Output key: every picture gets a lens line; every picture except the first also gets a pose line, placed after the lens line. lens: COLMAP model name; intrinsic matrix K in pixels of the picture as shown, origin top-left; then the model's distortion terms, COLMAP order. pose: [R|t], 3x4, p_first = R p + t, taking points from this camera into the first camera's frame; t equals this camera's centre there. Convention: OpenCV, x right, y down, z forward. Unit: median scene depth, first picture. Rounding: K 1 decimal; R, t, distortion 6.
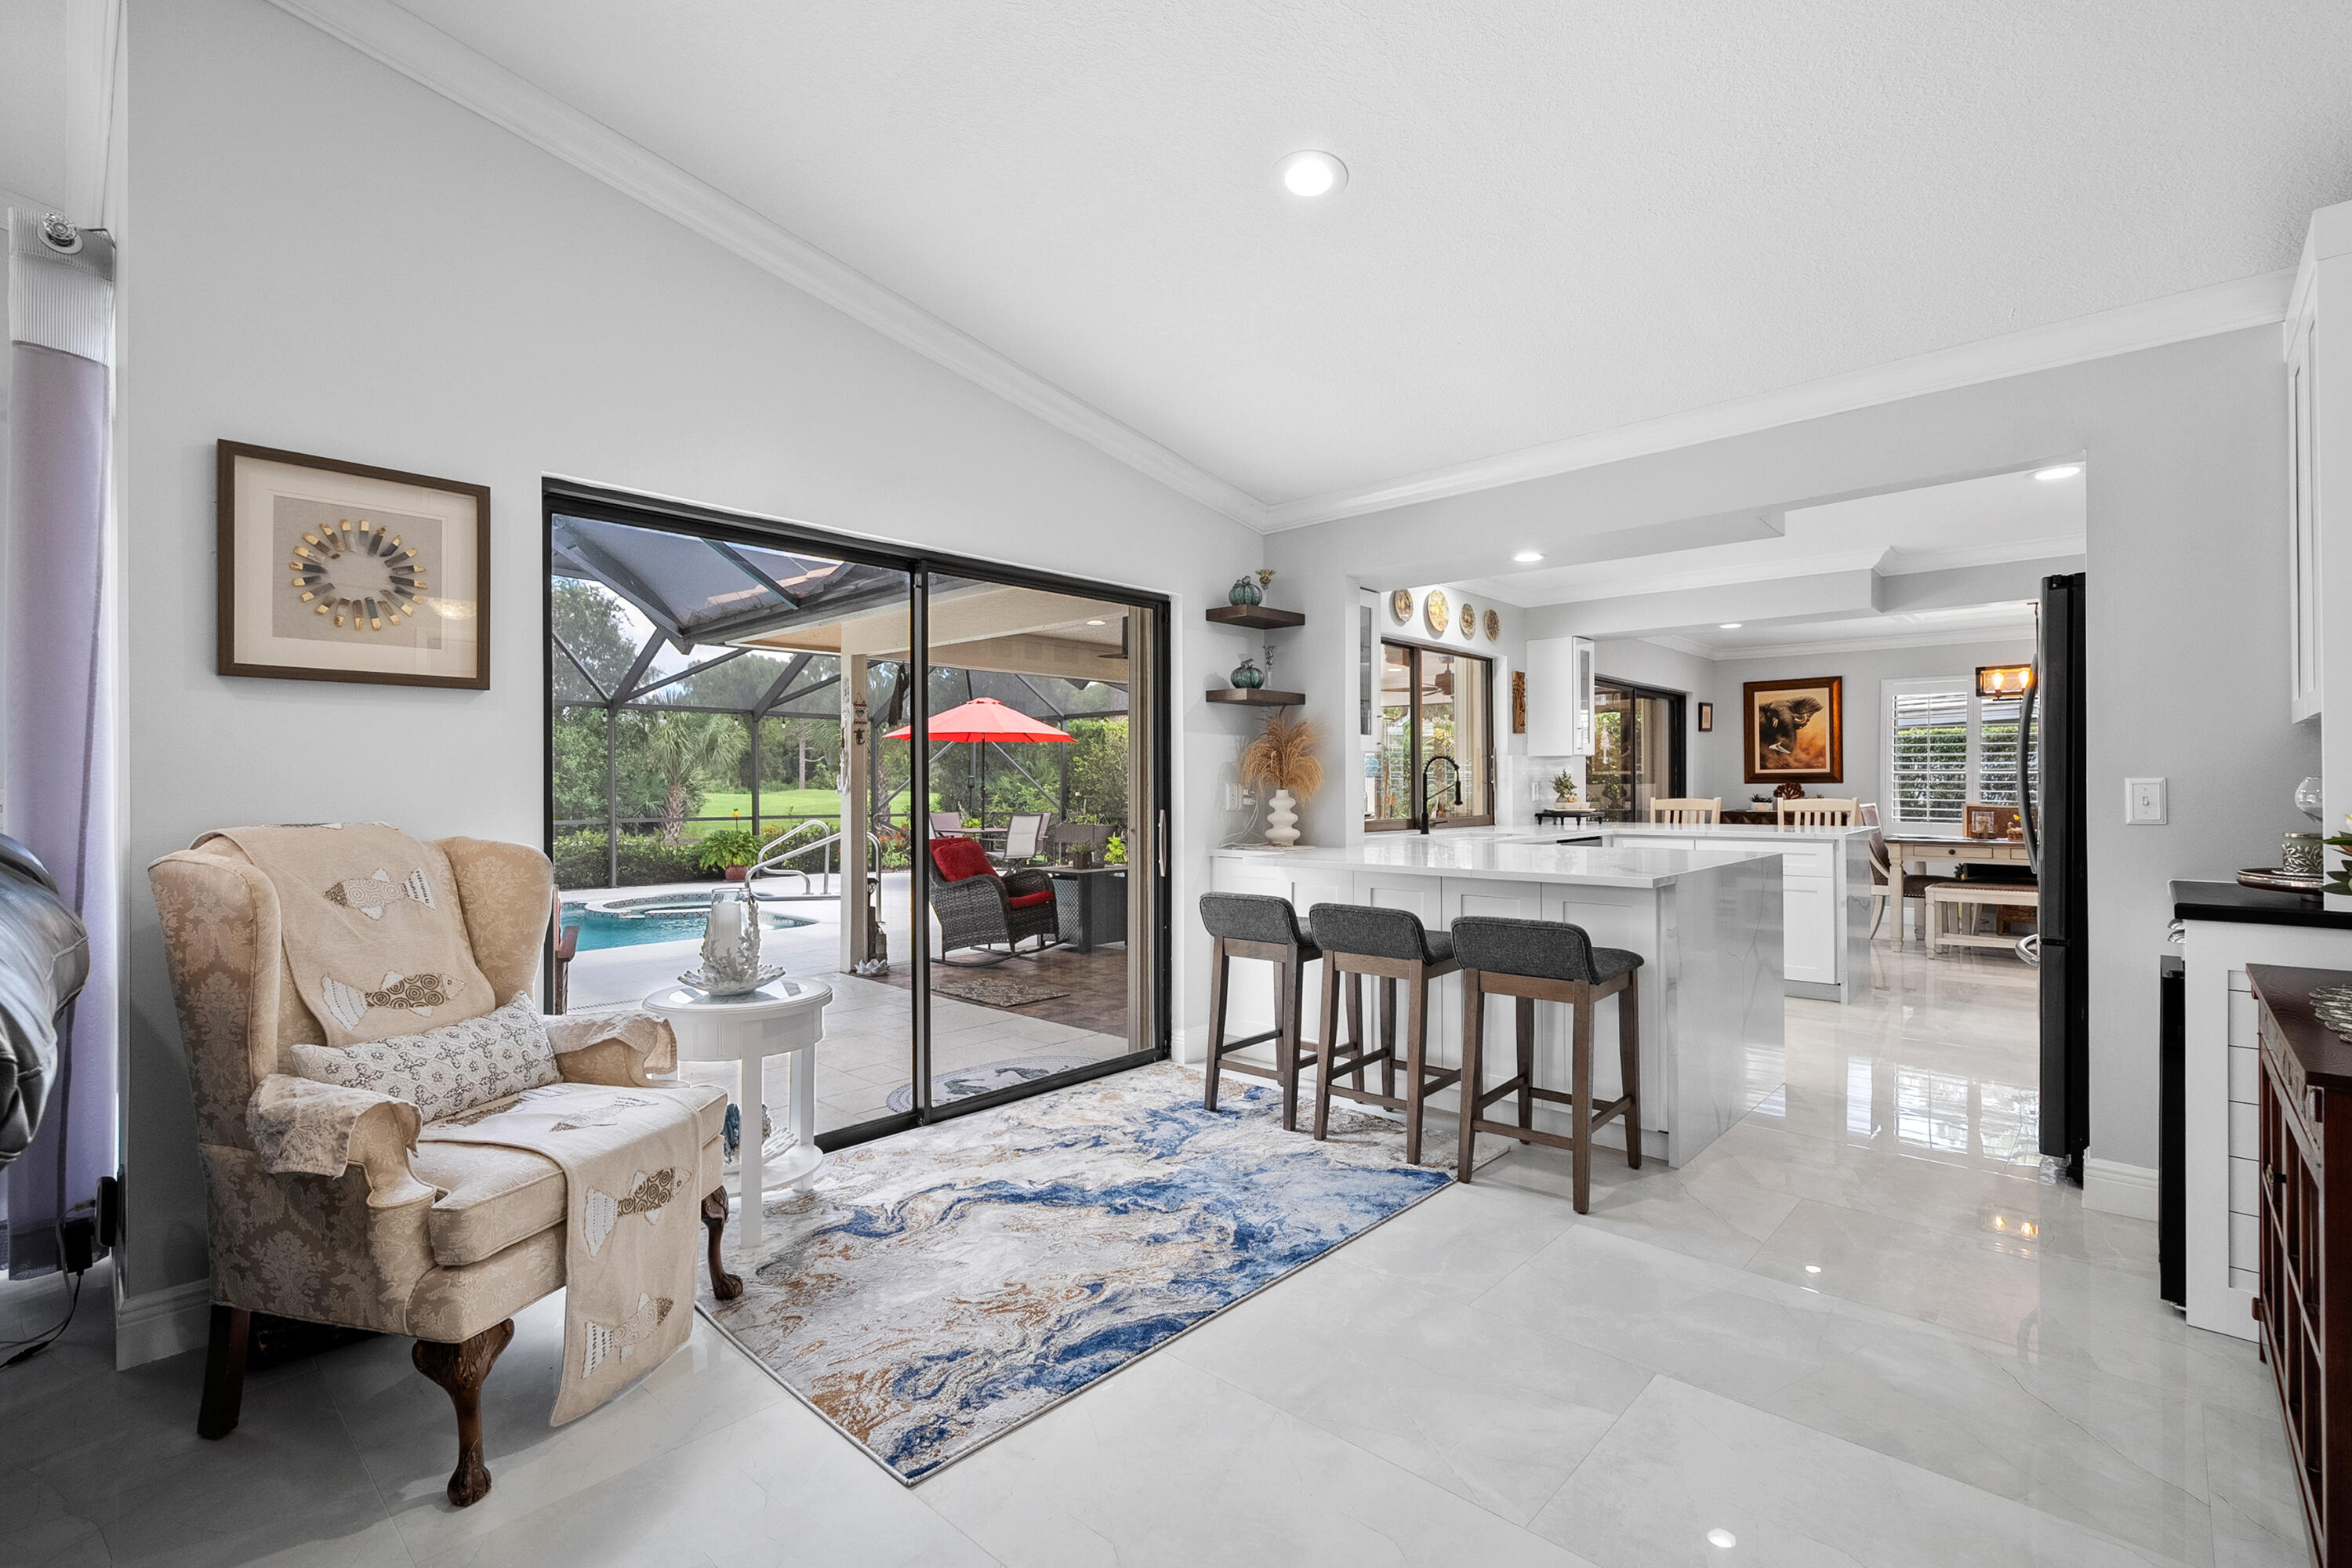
lens RADIAL K [[1057.1, 0, 1163.2], [0, 1057.1, 780.3], [0, 0, 1]] dist [-0.002556, -0.000558]
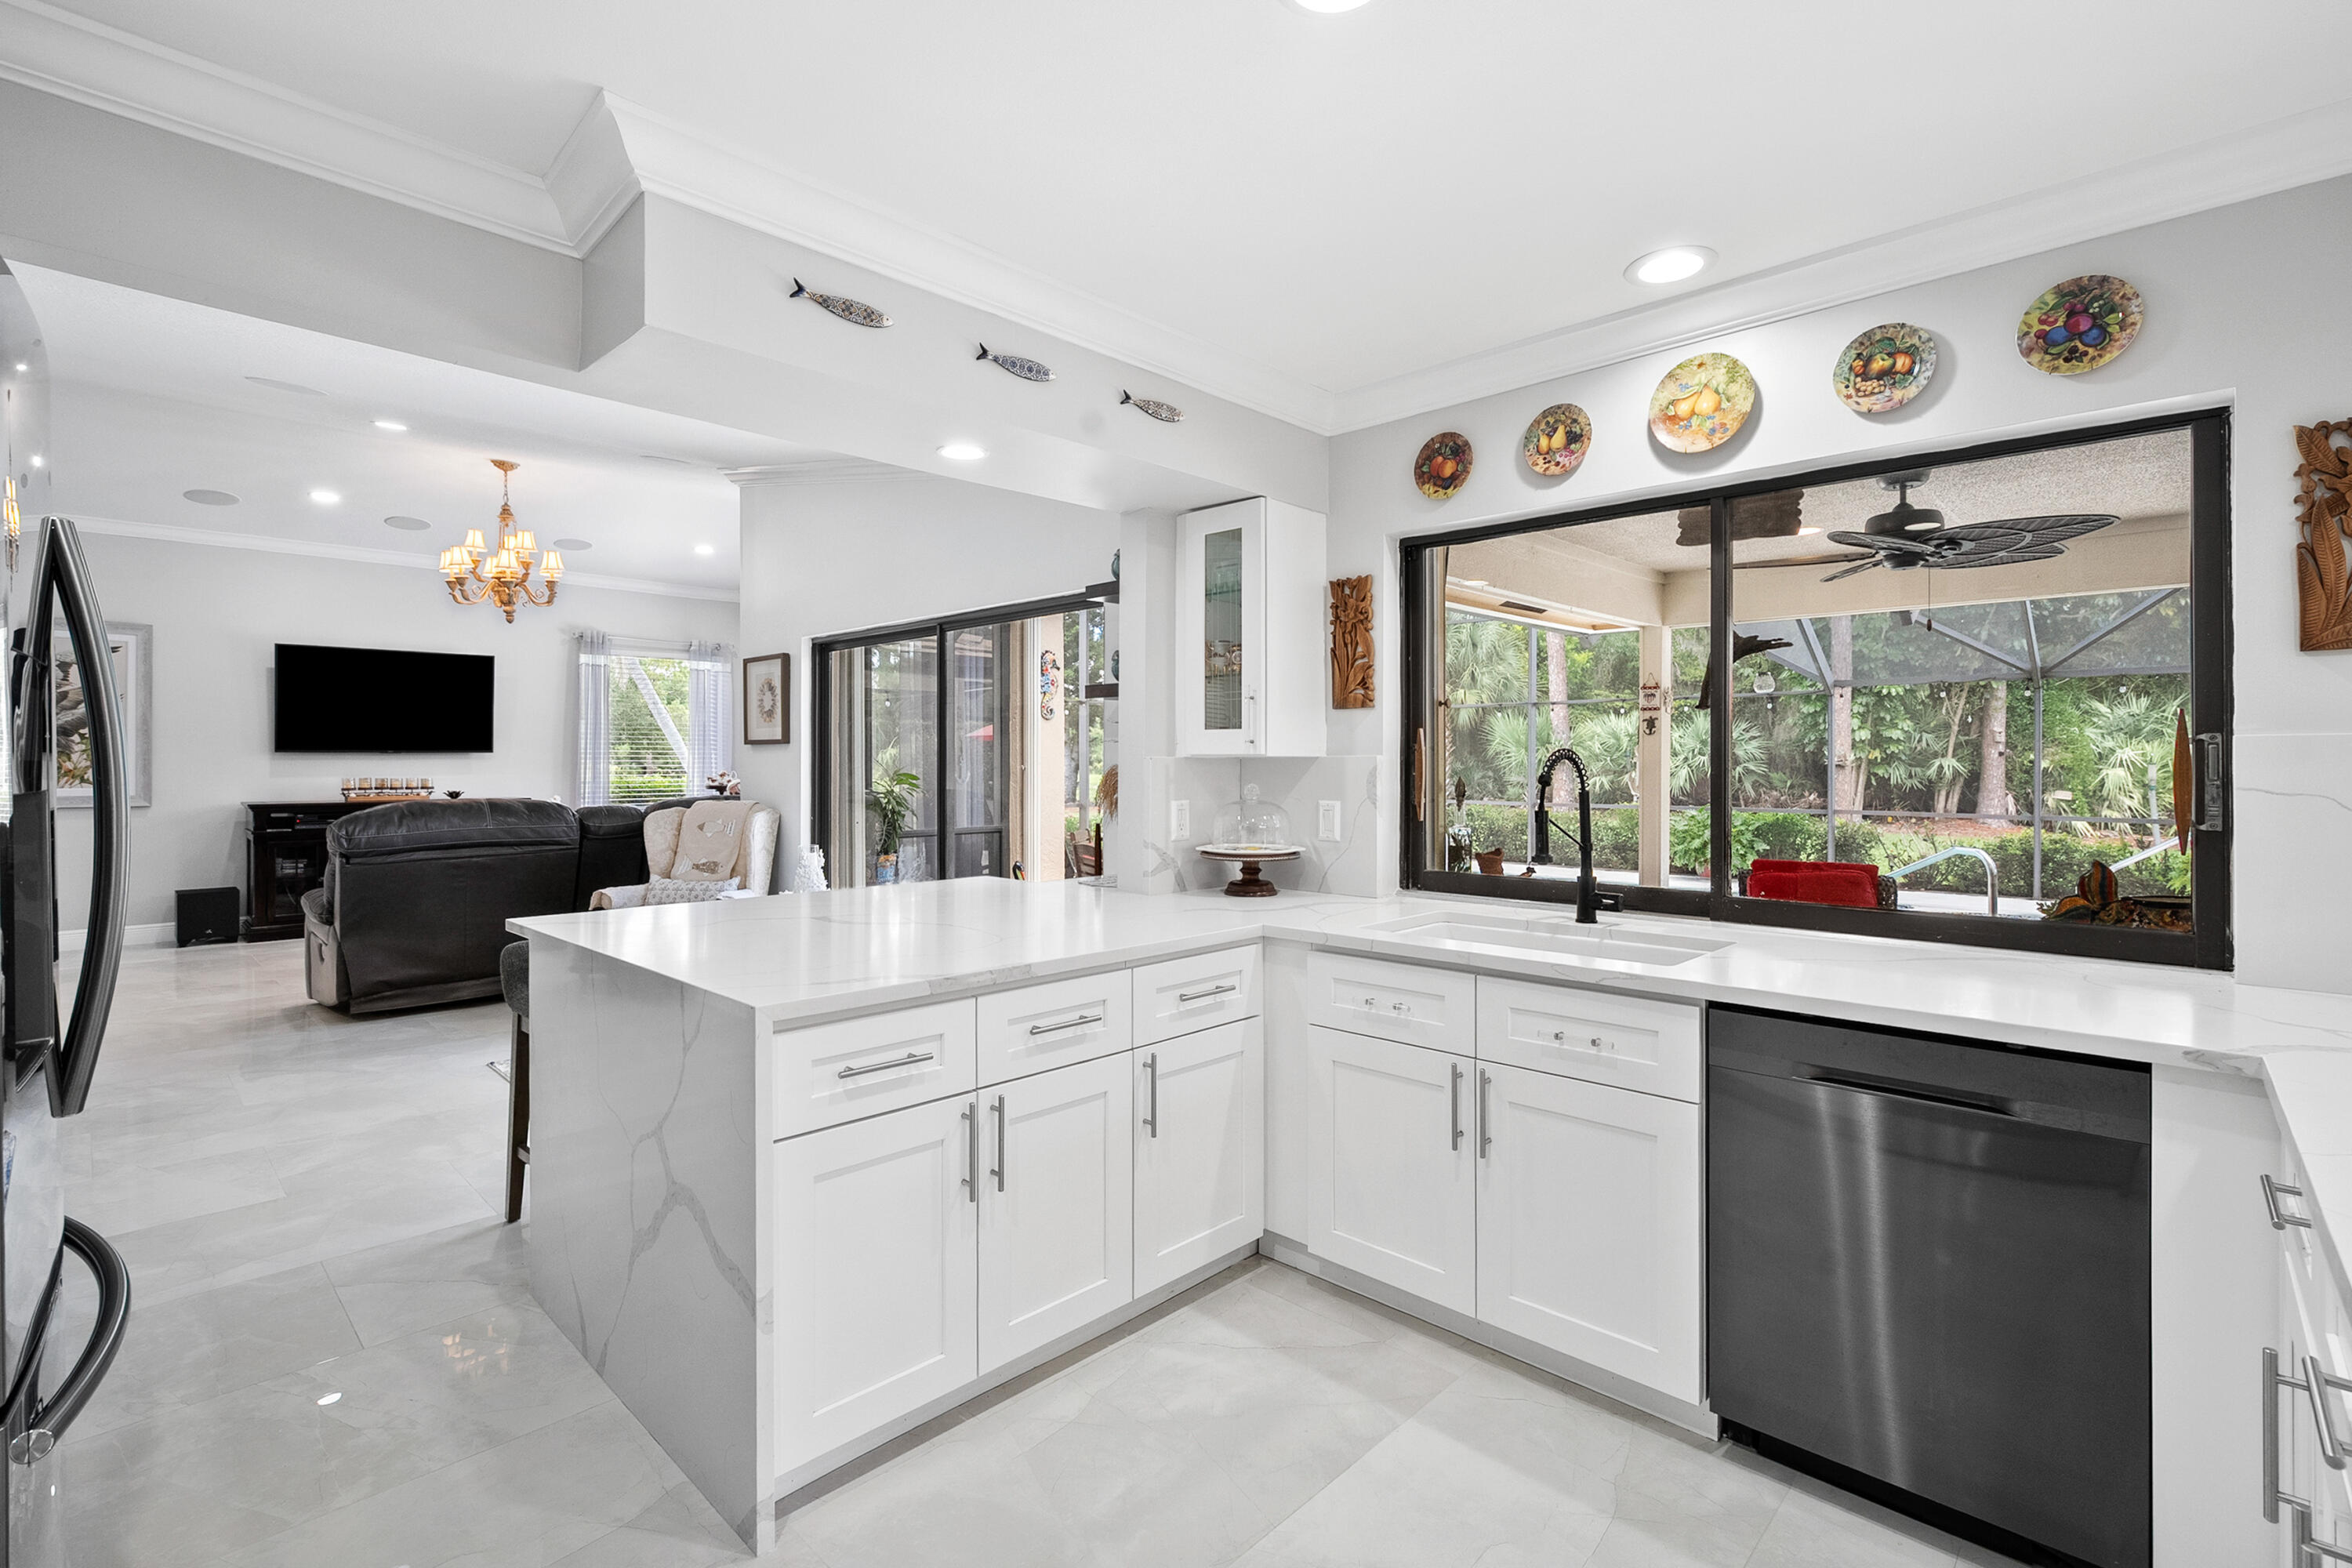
lens RADIAL K [[1064.9, 0, 1181.5], [0, 1064.9, 764.9], [0, 0, 1]] dist [-0.002613, 0.000164]
pose [[-0.007161, 0.004082, -0.999966, 0.908499], [0.005005, 0.999979, 0.004046, -0.025553], [0.999962, -0.004976, -0.007181, 1.054001]]
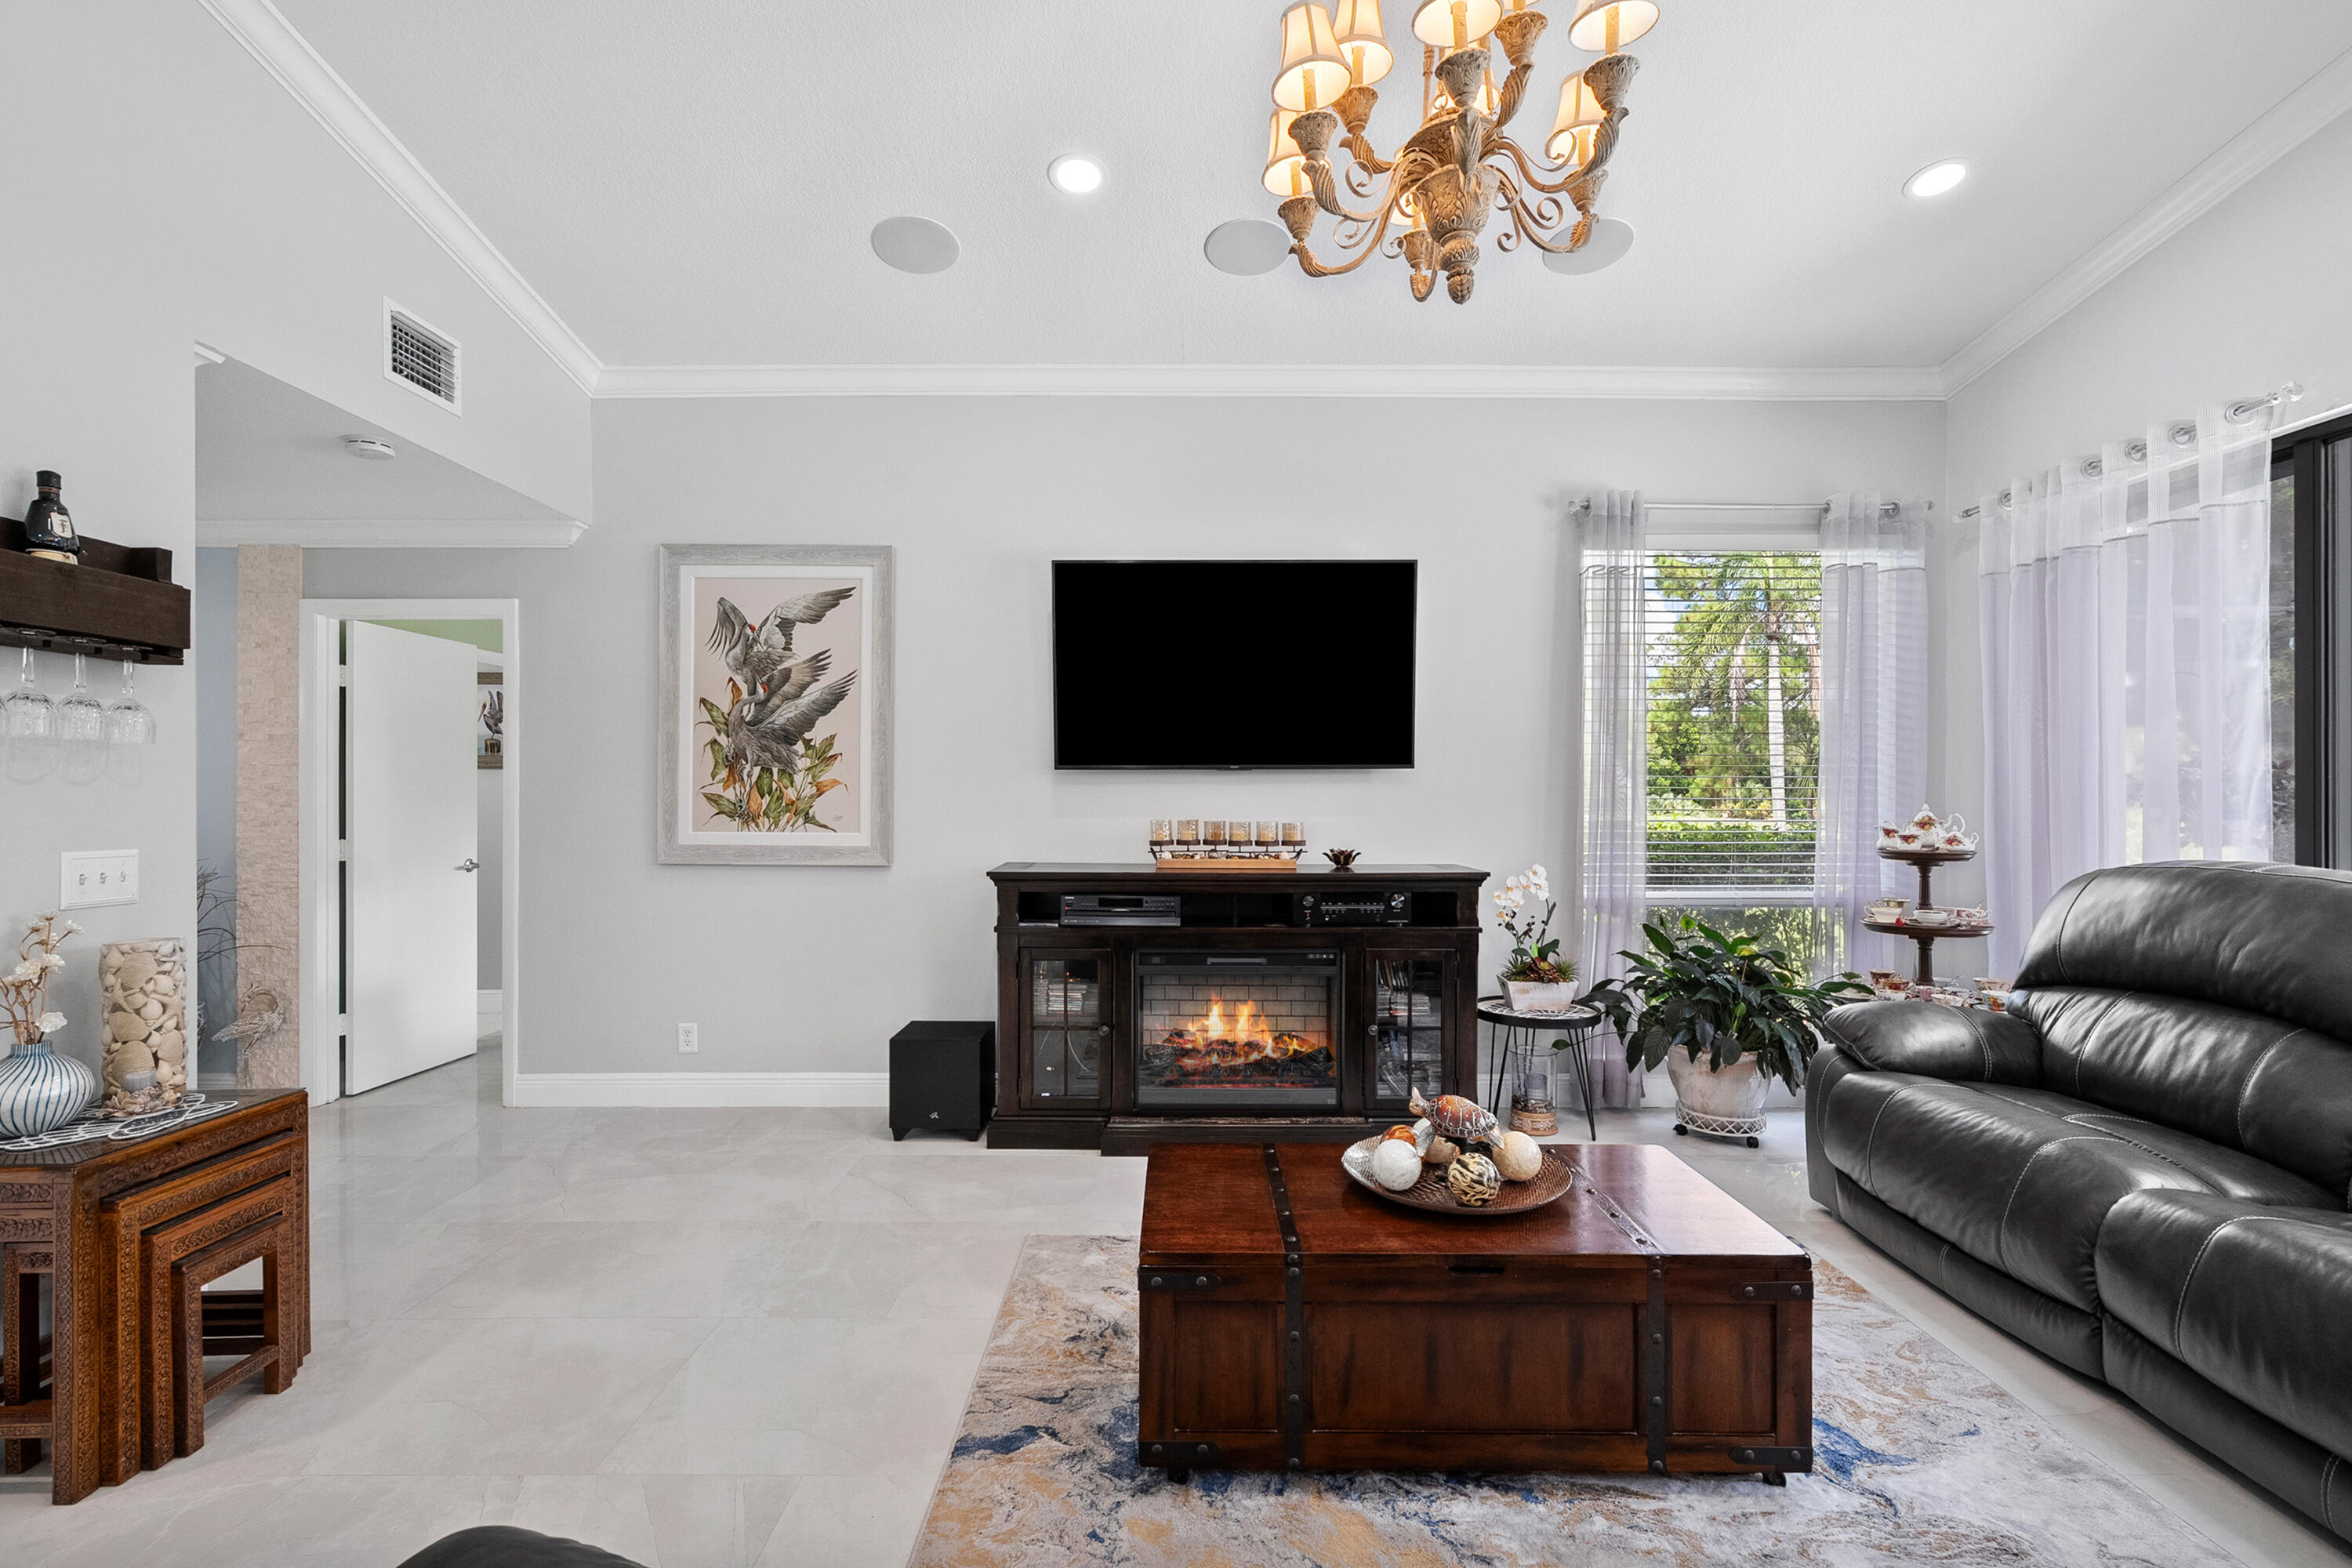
lens RADIAL K [[1057.1, 0, 1163.2], [0, 1057.1, 780.3], [0, 0, 1]] dist [-0.002556, -0.000558]
pose [[-0.732375, -0.005425, -0.680880, -0.290194], [0.002257, 0.999943, -0.010394, -0.027975], [0.680897, -0.009149, -0.732322, 0.274069]]
